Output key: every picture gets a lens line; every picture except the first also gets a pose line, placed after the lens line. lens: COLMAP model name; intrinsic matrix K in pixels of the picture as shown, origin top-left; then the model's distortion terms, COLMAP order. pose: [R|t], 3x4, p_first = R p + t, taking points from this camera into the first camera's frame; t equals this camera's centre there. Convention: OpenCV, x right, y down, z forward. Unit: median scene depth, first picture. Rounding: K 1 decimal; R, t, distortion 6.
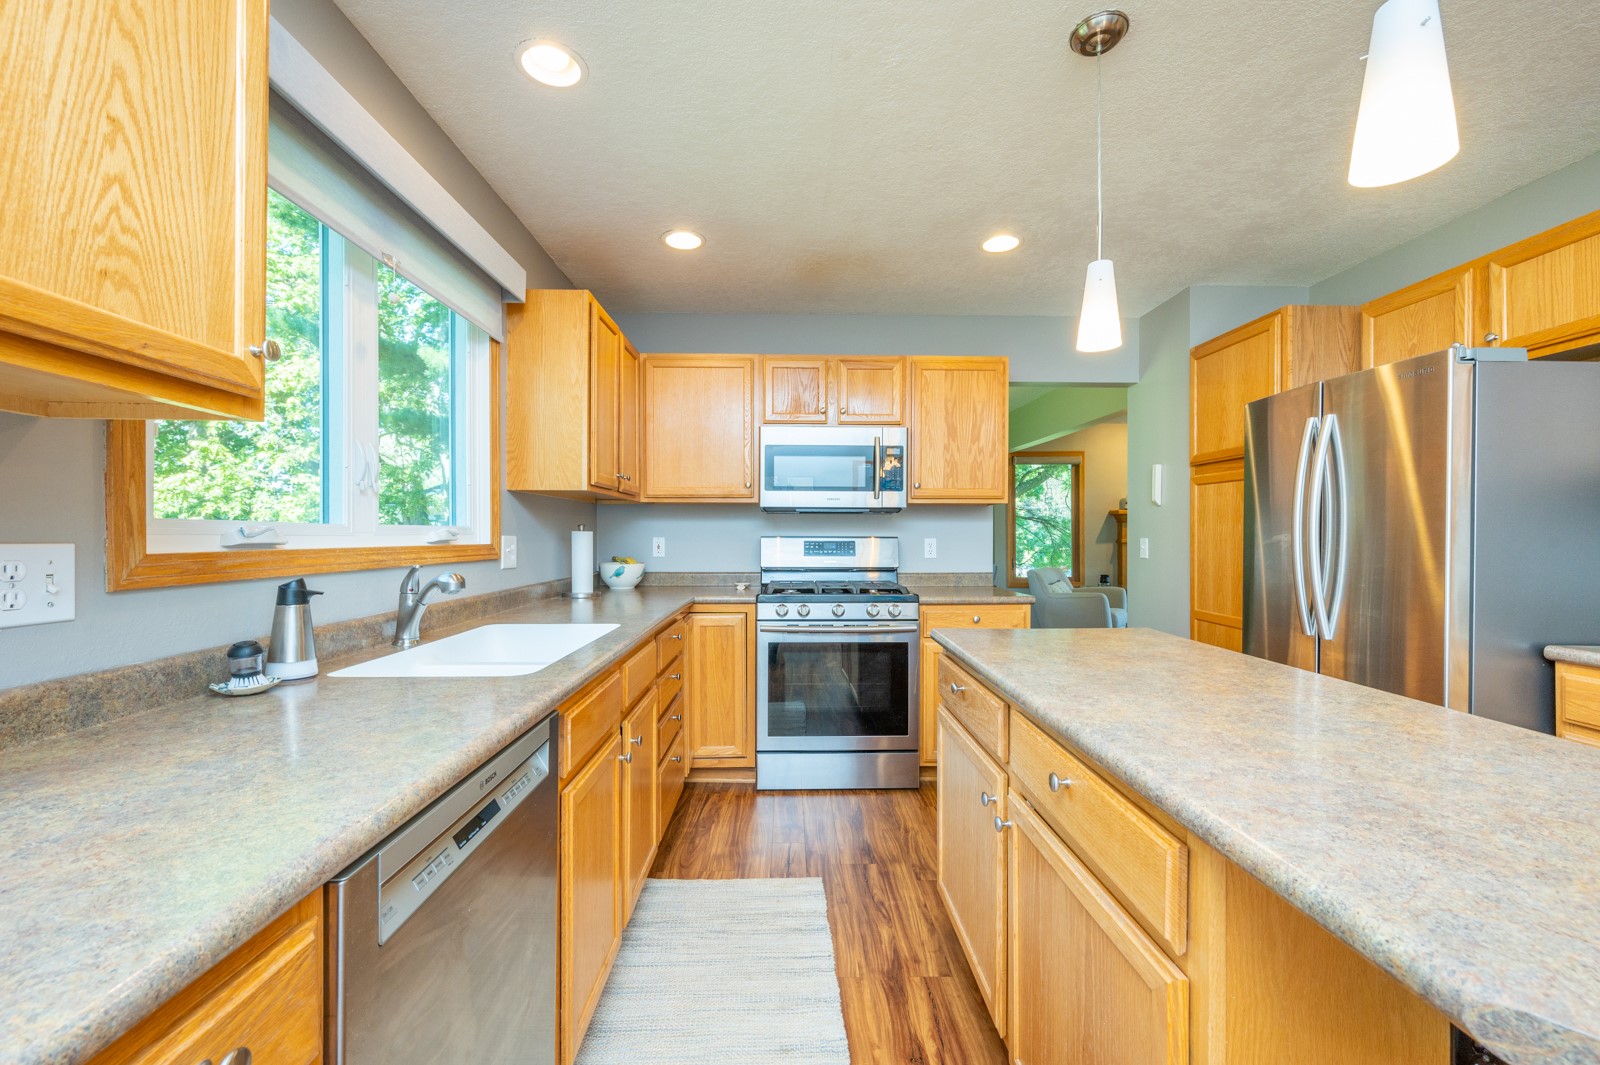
lens RADIAL K [[635.6, 0, 806.1], [0, 635.6, 536.9], [0, 0, 1]] dist [0.000619, -0.000174]
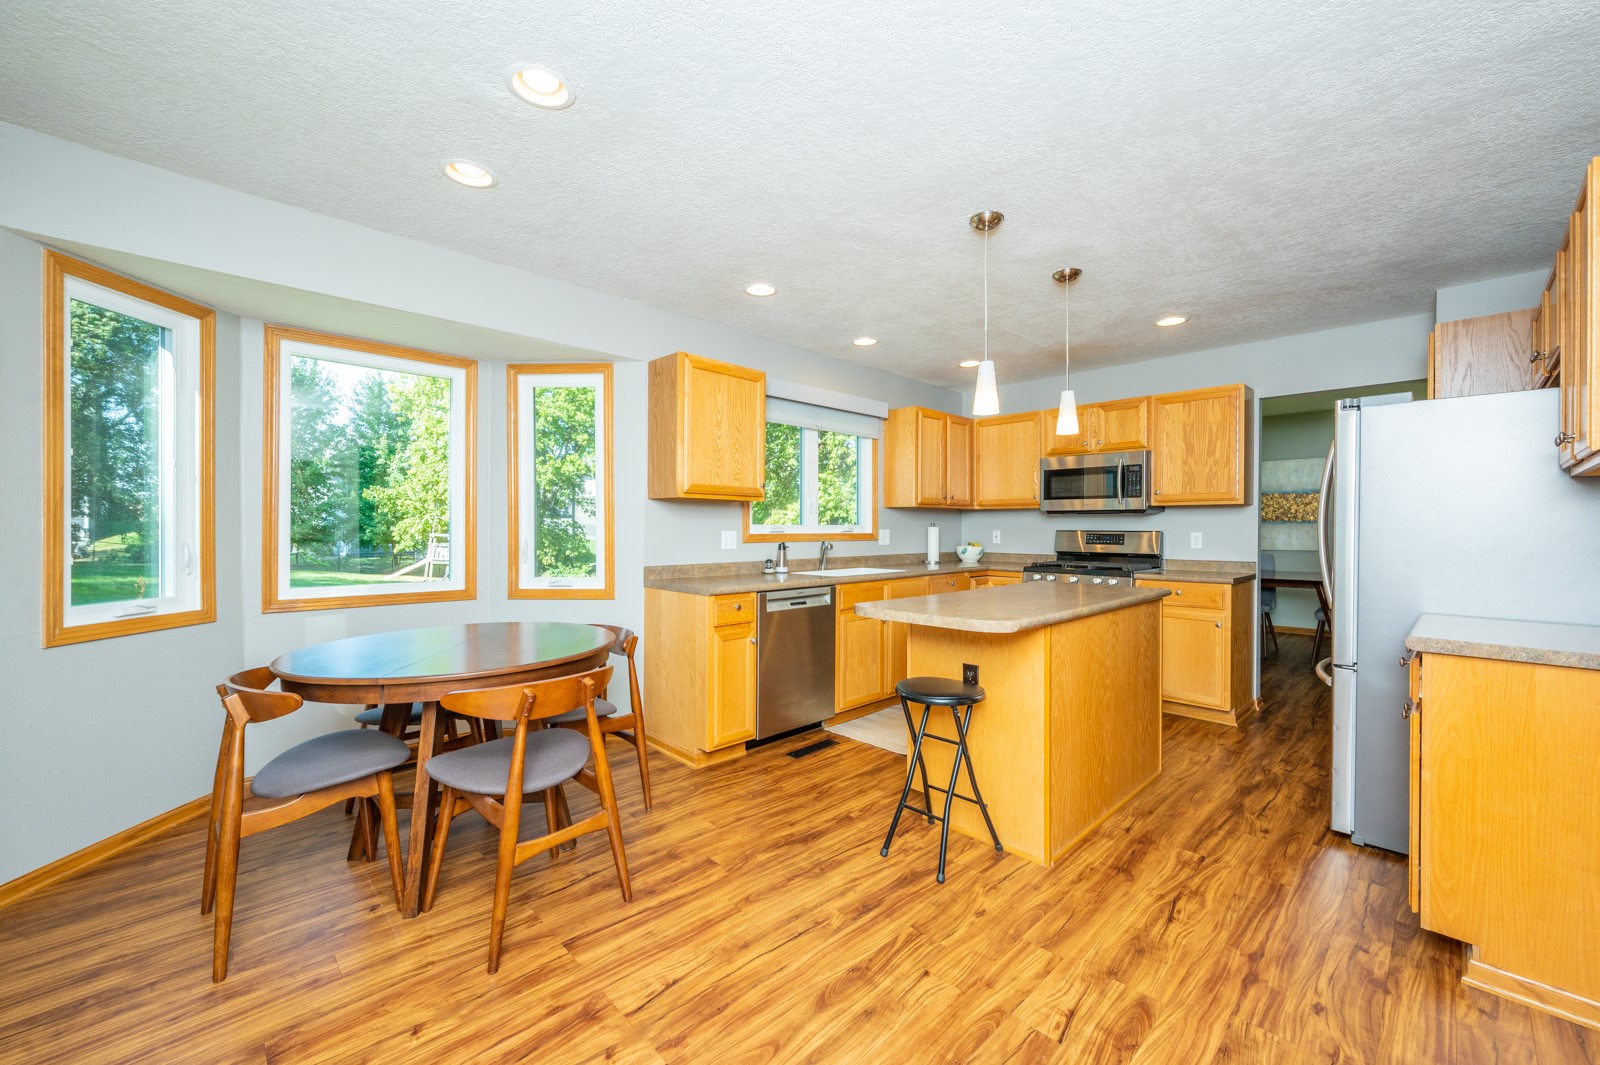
lens RADIAL K [[635.6, 0, 804.9], [0, 635.6, 529.3], [0, 0, 1]] dist [0.000619, -0.000174]
pose [[0.678830, 0.003854, -0.734285, 0.913559], [-0.004397, 0.999990, 0.001184, -0.002782], [0.734282, 0.002425, 0.678840, -0.620887]]
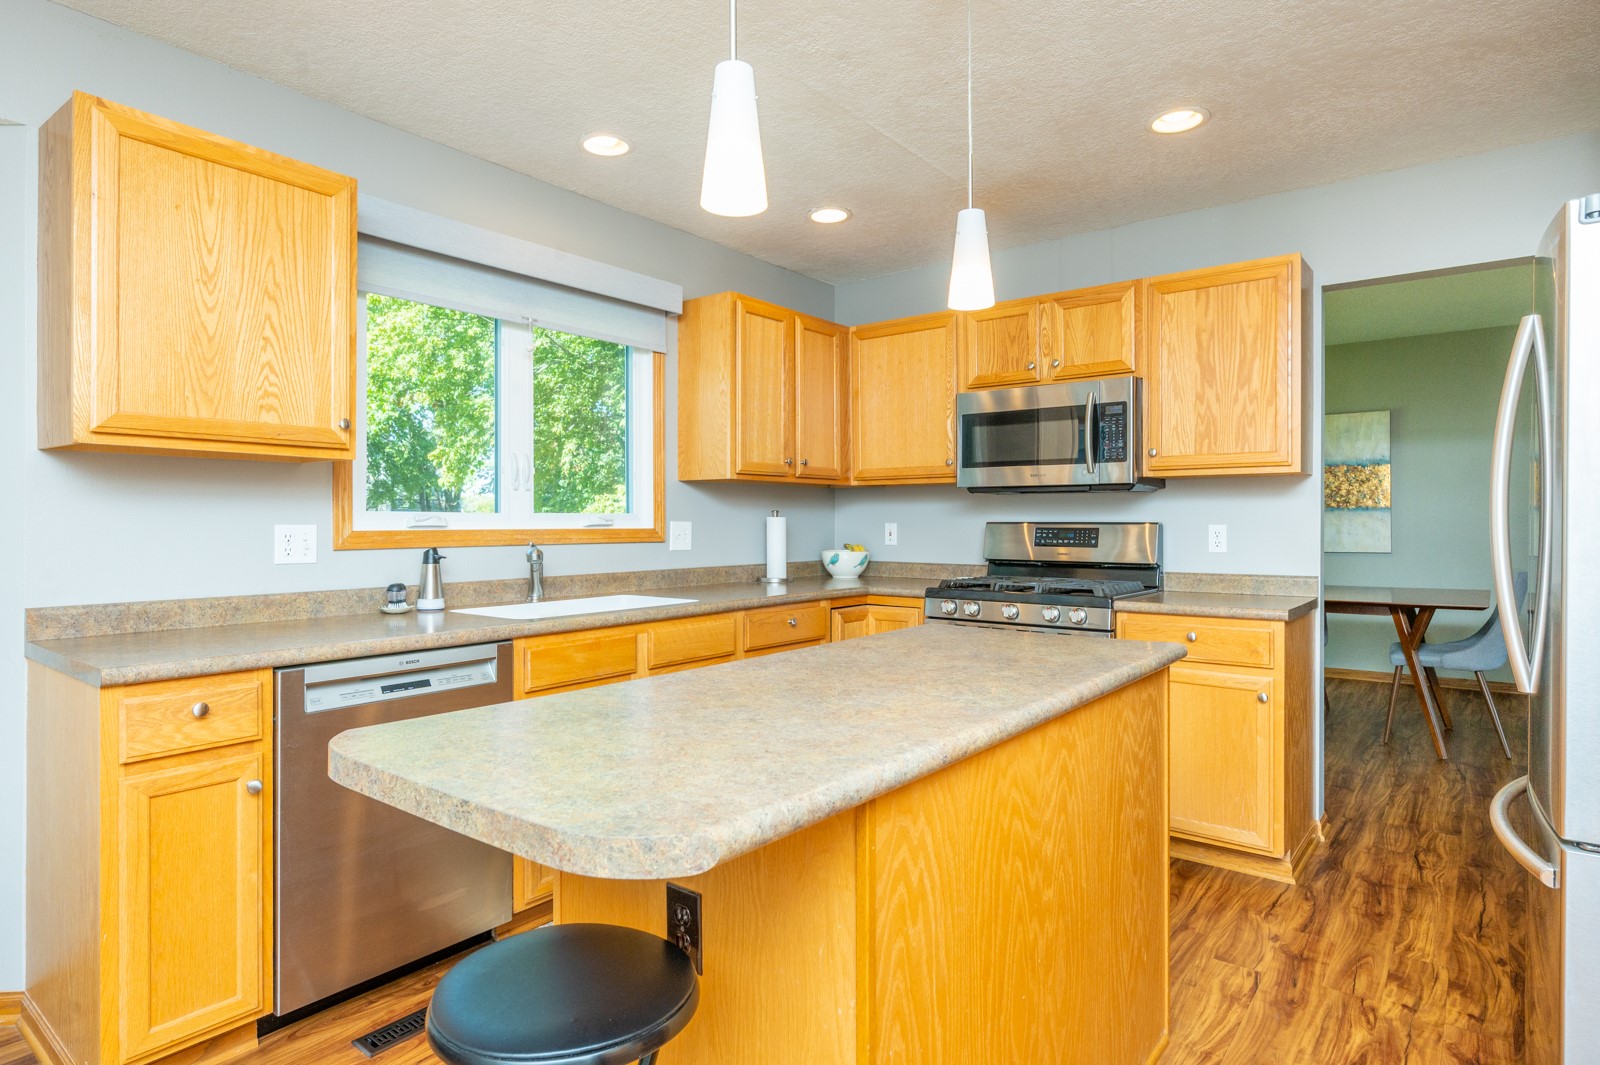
lens RADIAL K [[876.2, 0, 806.7], [0, 876.2, 522.1], [0, 0, 1]] dist [-0.002278, 0.001753]
pose [[0.772239, -0.000240, -0.635332, 0.716458], [-0.000792, 0.999999, -0.001341, 0.001872], [0.635331, 0.001539, 0.772238, -0.057412]]
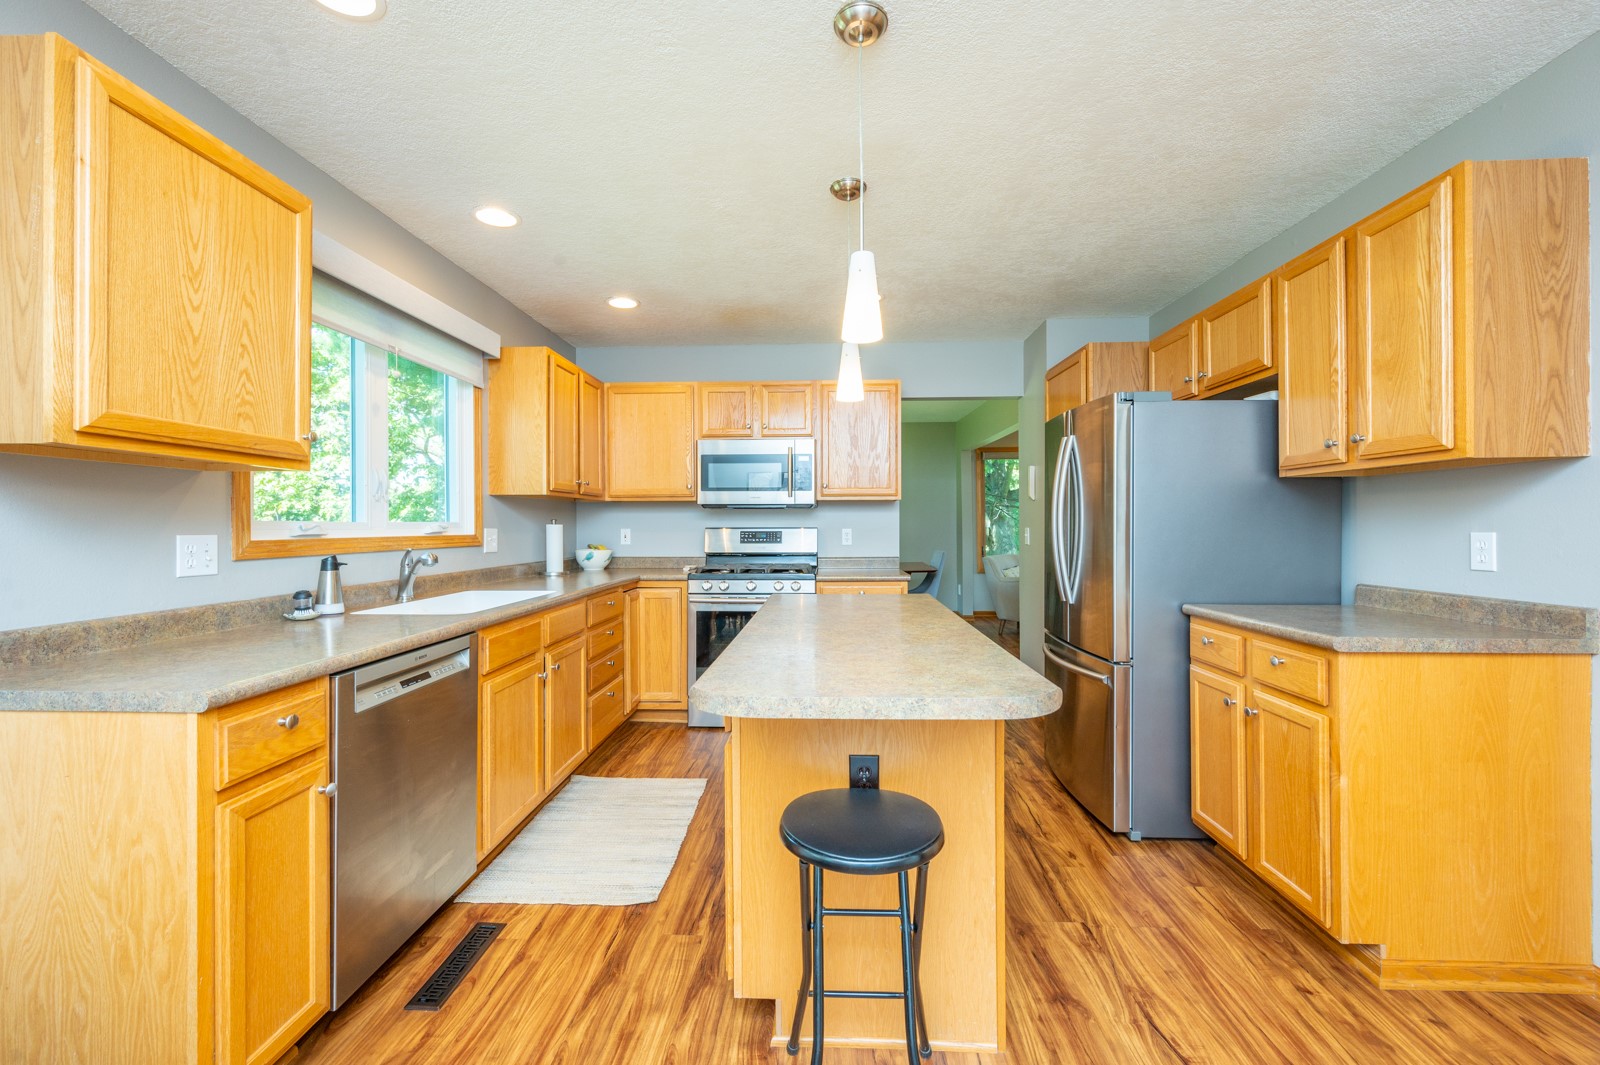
lens RADIAL K [[635.6, 0, 803.2], [0, 635.6, 523.7], [0, 0, 1]] dist [0.000619, -0.000174]
pose [[0.997617, -0.004576, -0.068844, 0.305910], [0.004283, 0.999981, -0.004400, -0.002995], [0.068863, 0.004094, 0.997618, -0.325385]]
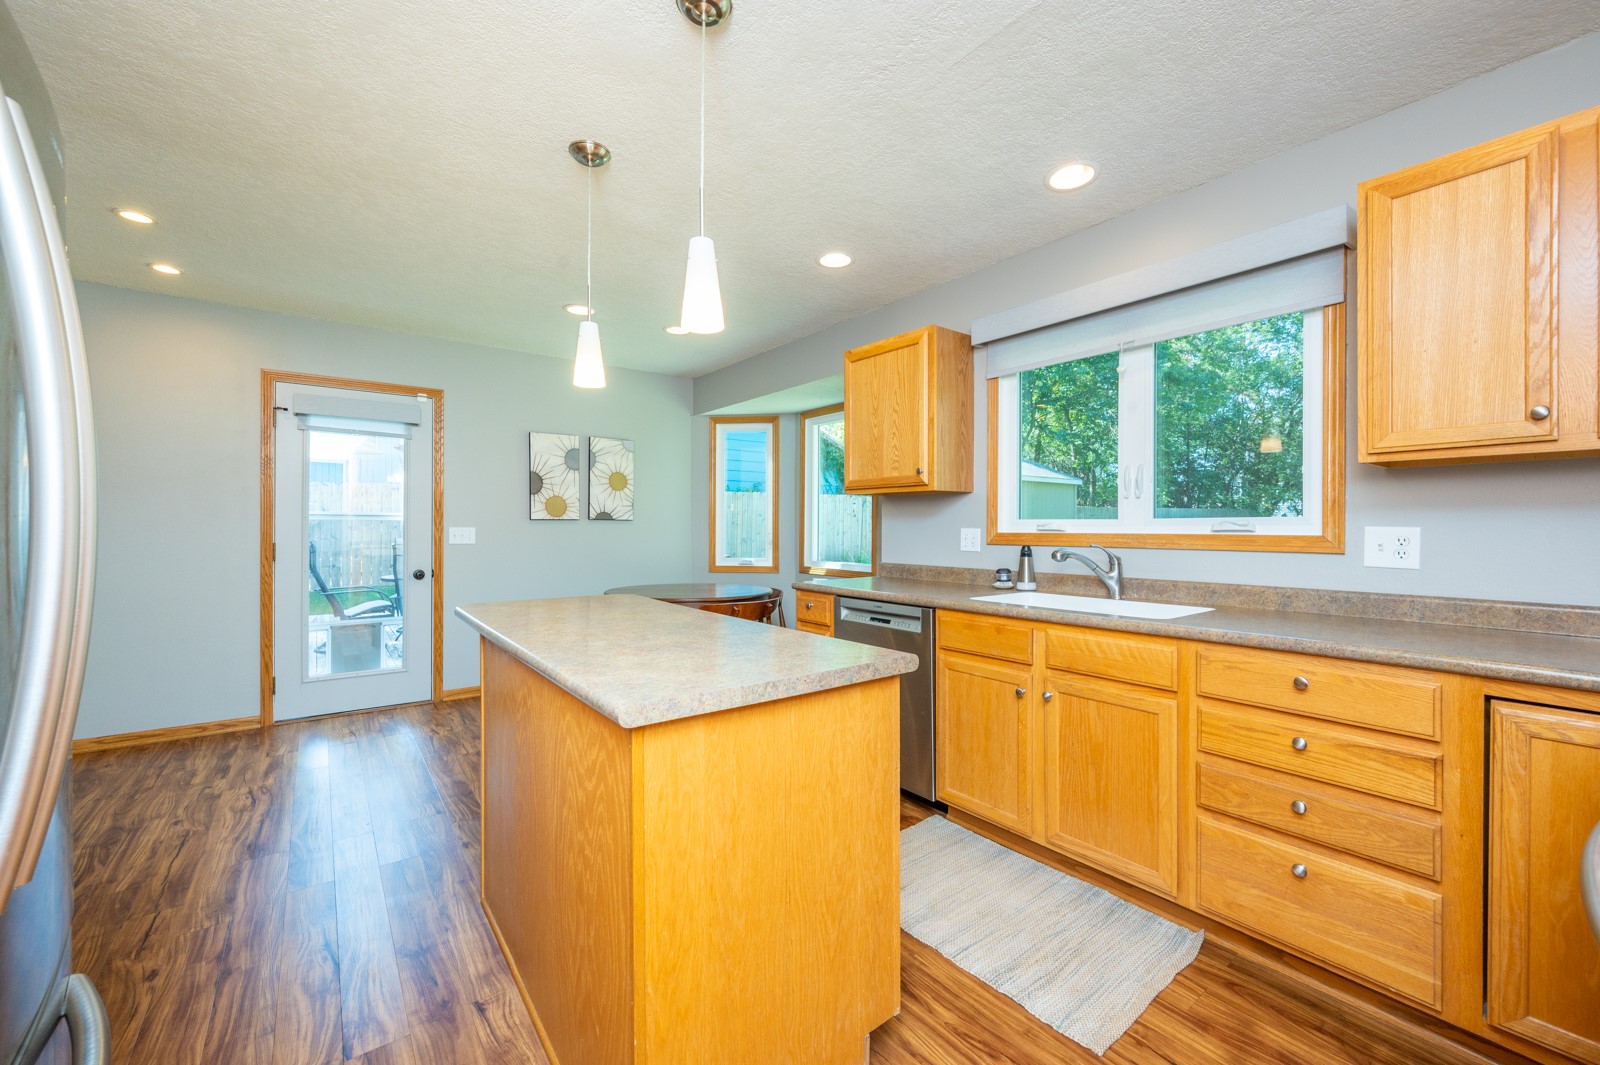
lens RADIAL K [[635.6, 0, 800.3], [0, 635.6, 528.9], [0, 0, 1]] dist [0.000619, -0.000174]
pose [[-0.812809, 0.002084, -0.582526, 0.608886], [-0.001957, 0.999978, 0.006308, -0.002498], [0.582527, 0.006267, -0.812787, 1.264774]]
